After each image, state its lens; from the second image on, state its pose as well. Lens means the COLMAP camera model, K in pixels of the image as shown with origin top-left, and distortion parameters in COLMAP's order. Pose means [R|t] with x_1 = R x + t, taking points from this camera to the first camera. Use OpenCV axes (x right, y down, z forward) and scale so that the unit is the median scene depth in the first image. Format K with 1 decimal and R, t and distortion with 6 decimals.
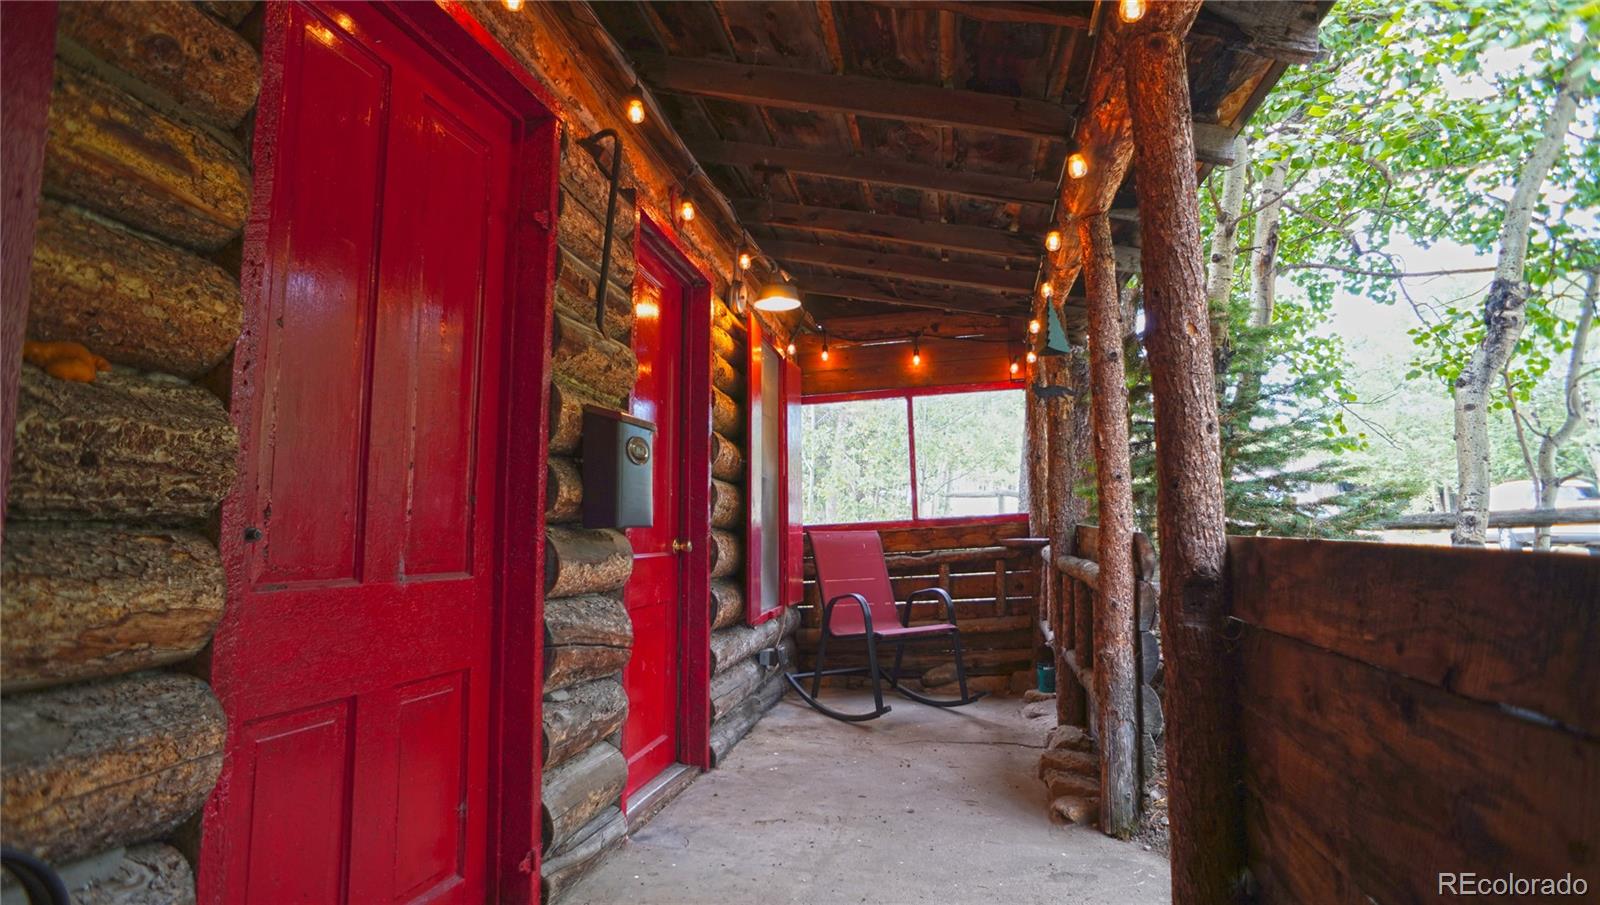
lens RADIAL K [[838.6, 0, 796.9], [0, 838.6, 456.7], [0, 0, 1]] dist [-0.077095, 0.049346]
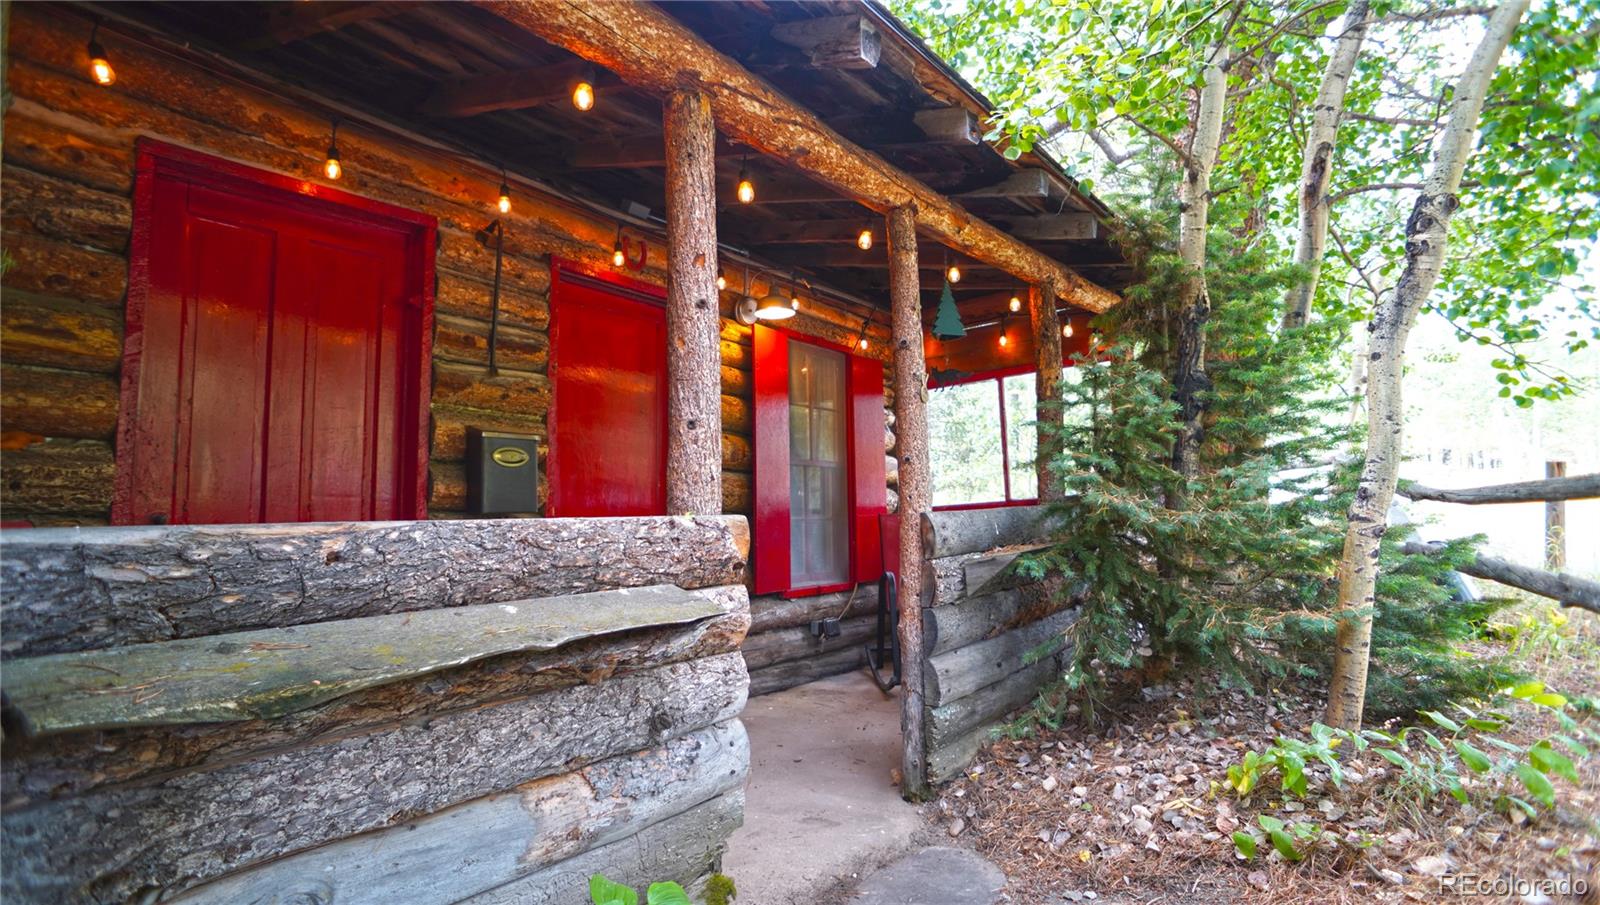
lens RADIAL K [[838.6, 0, 796.9], [0, 838.6, 456.7], [0, 0, 1]] dist [-0.077095, 0.049346]
pose [[0.896877, -0.041718, -0.440308, 0.738760], [0.050308, 0.998703, 0.007848, 0.005343], [0.439409, -0.029190, 0.897813, -0.009275]]
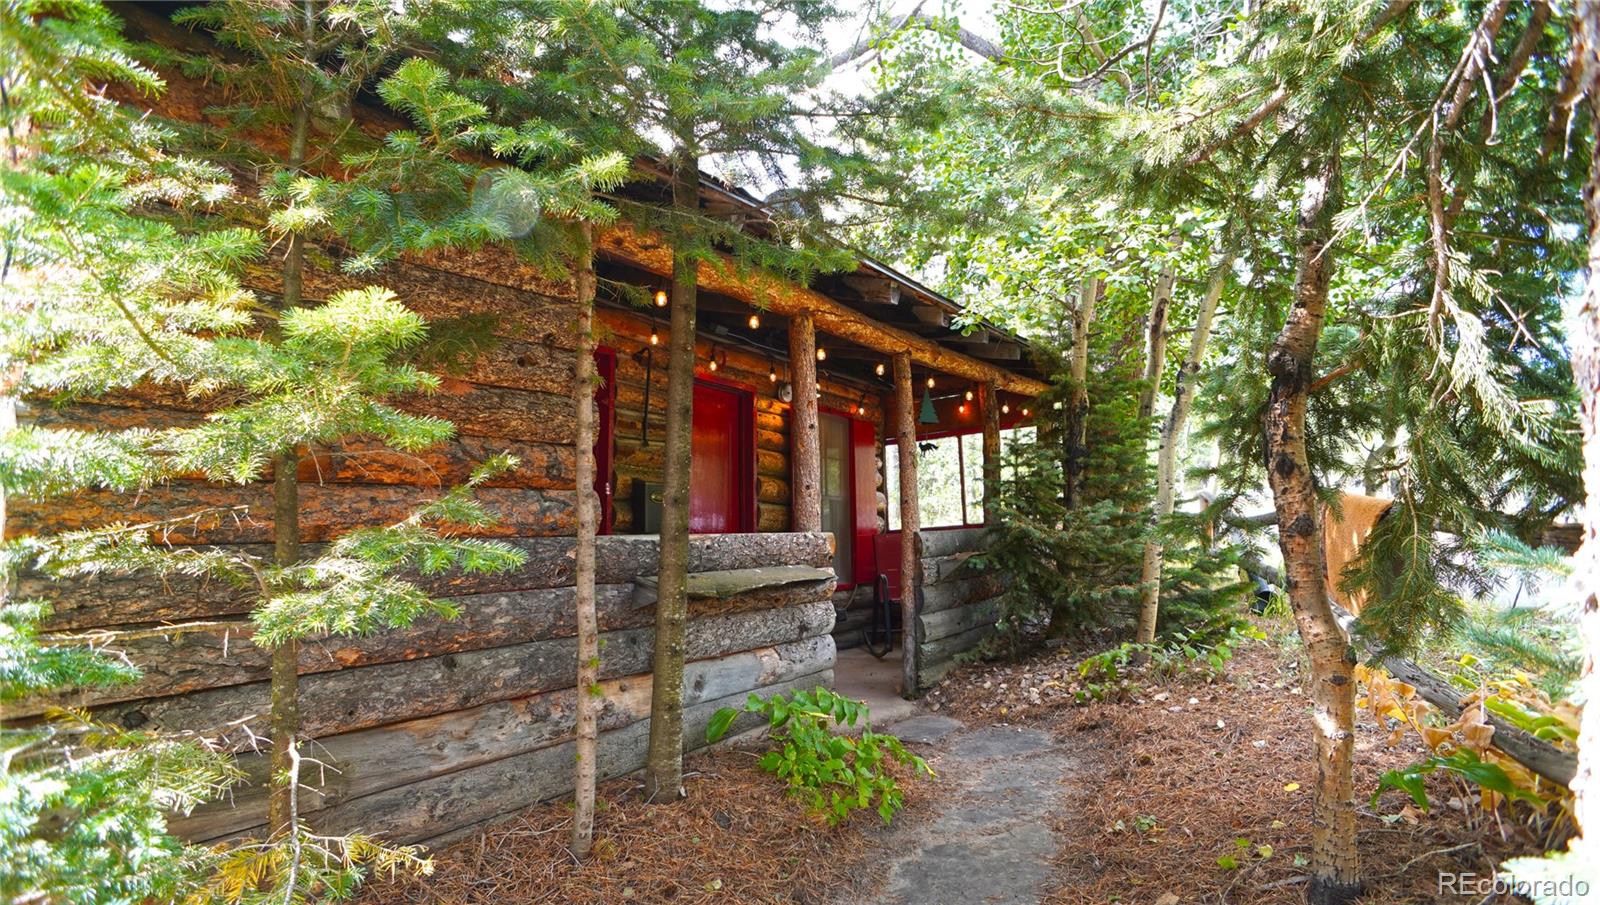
lens RADIAL K [[838.6, 0, 796.9], [0, 838.6, 456.7], [0, 0, 1]] dist [-0.077095, 0.049346]
pose [[0.916945, -0.047996, -0.396116, 0.910524], [0.045056, 0.998844, -0.016729, -0.053513], [0.396461, -0.002508, 0.918048, -0.781900]]
